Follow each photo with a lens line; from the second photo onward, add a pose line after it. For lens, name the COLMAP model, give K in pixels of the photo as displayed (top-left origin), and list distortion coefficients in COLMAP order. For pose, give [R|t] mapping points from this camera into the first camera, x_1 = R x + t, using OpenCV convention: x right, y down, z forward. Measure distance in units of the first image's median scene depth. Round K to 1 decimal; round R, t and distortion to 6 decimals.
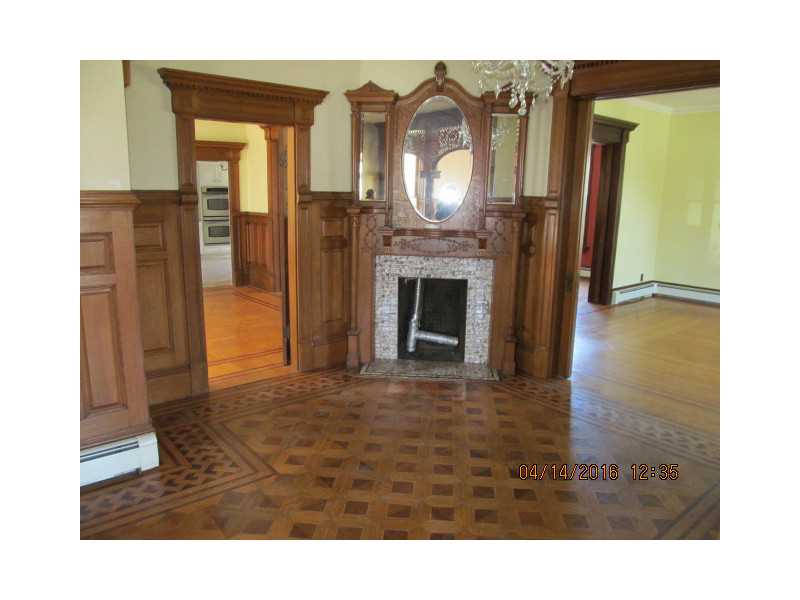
lens RADIAL K [[538.9, 0, 400.1], [0, 538.9, 296.9], [0, 0, 1]] dist [-0.010047, -0.001489]
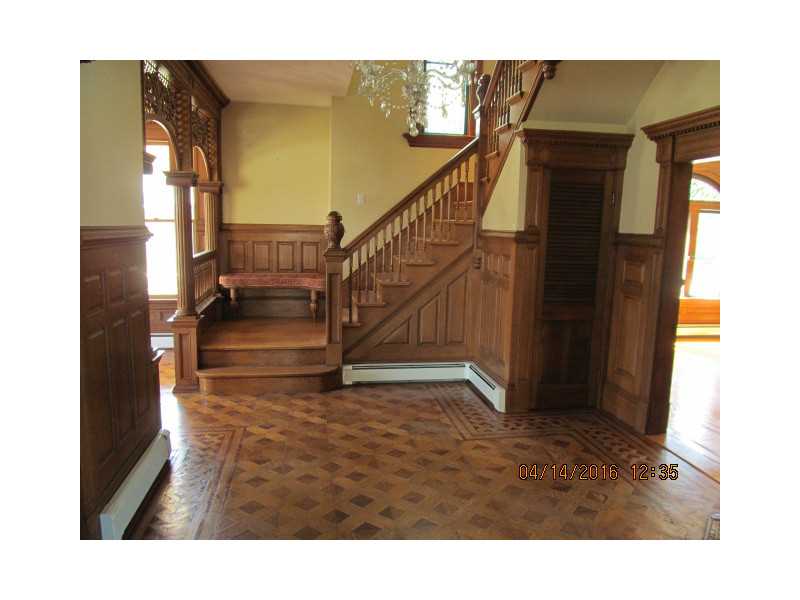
lens RADIAL K [[538.9, 0, 400.1], [0, 538.9, 302.3], [0, 0, 1]] dist [-0.010047, -0.001489]
pose [[-0.497357, 0.100483, -0.861707, 0.818192], [-0.194499, 0.955070, 0.223630, -0.222996], [0.845462, 0.278826, -0.455467, 1.173037]]
